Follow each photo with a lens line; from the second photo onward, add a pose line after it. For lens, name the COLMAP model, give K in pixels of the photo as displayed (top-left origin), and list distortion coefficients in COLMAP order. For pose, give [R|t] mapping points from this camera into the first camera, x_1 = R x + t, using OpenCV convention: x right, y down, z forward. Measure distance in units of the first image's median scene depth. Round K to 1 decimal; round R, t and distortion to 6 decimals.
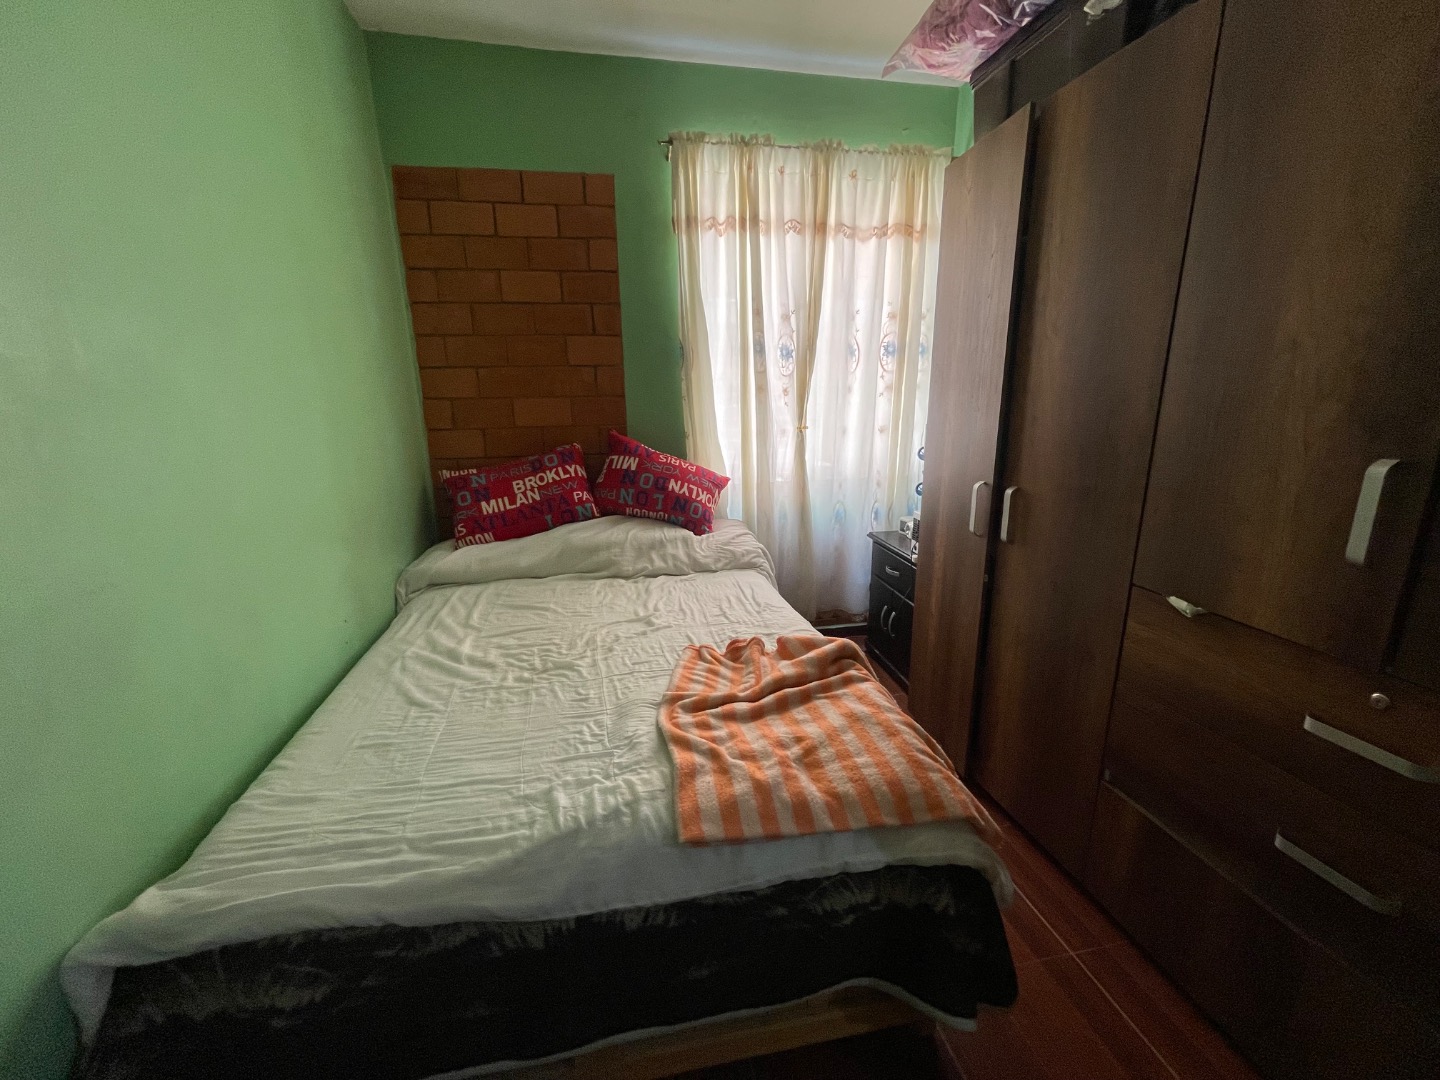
lens RADIAL K [[583.0, 0, 719.3], [0, 583.0, 533.7], [0, 0, 1]] dist [-0.002273, 0.001878]
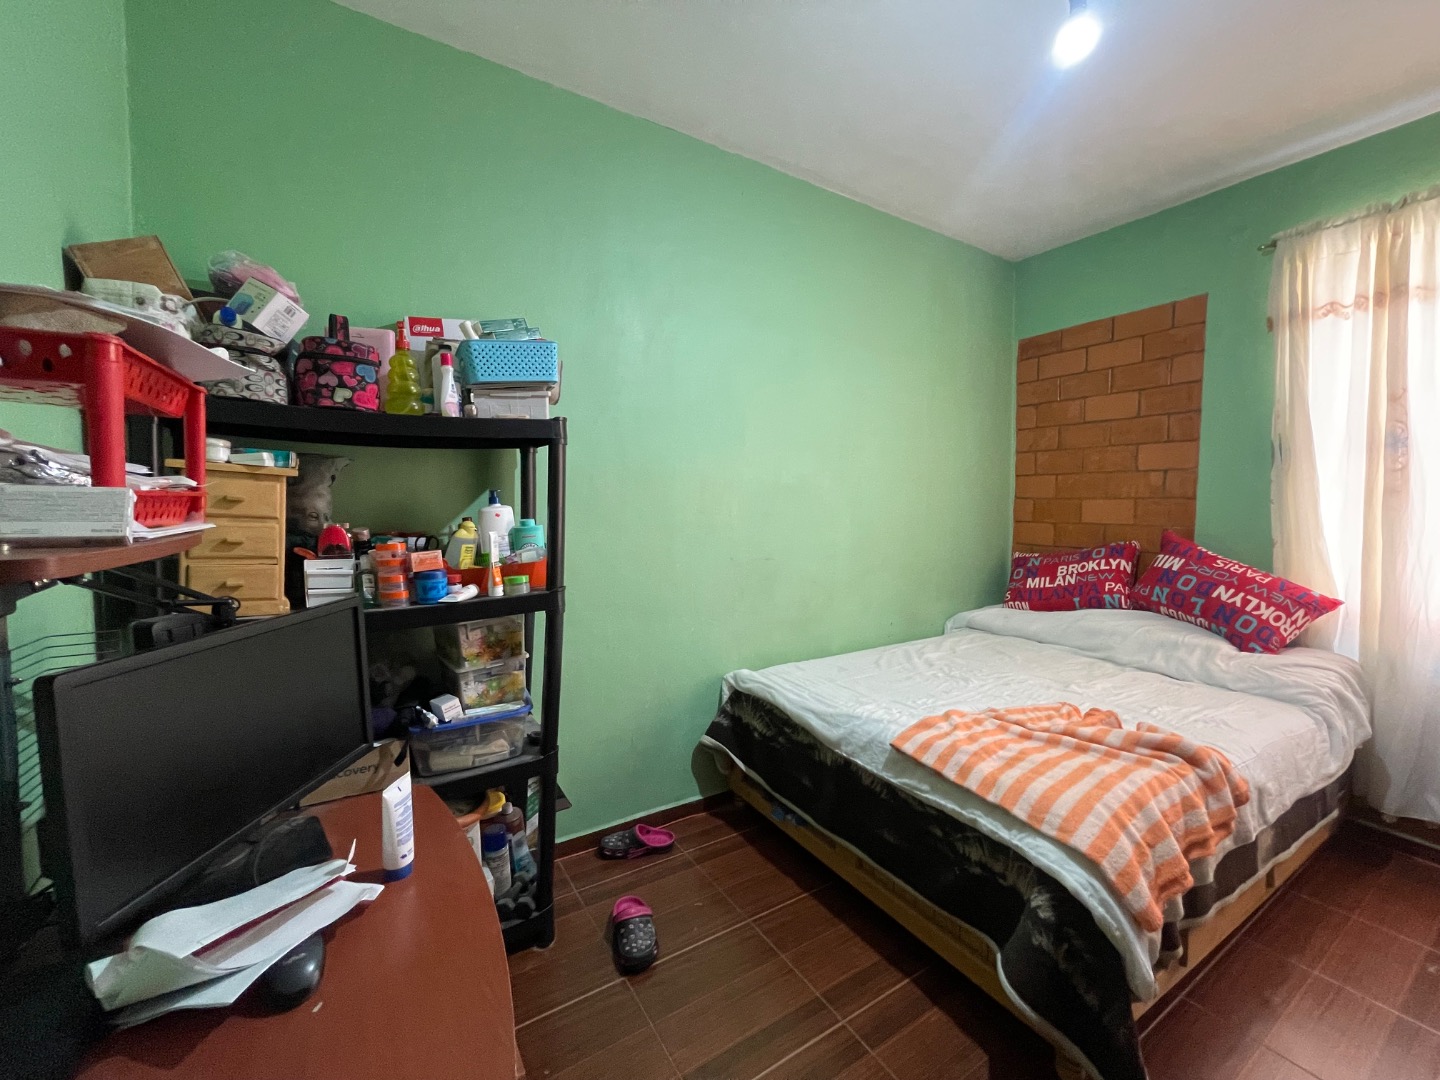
lens RADIAL K [[583.0, 0, 721.1], [0, 583.0, 532.4], [0, 0, 1]] dist [-0.002273, 0.001878]
pose [[0.360195, 0.067765, -0.930413, 0.504580], [-0.232723, 0.972352, -0.019276, 0.028224], [0.903382, 0.223472, 0.366007, -0.083088]]
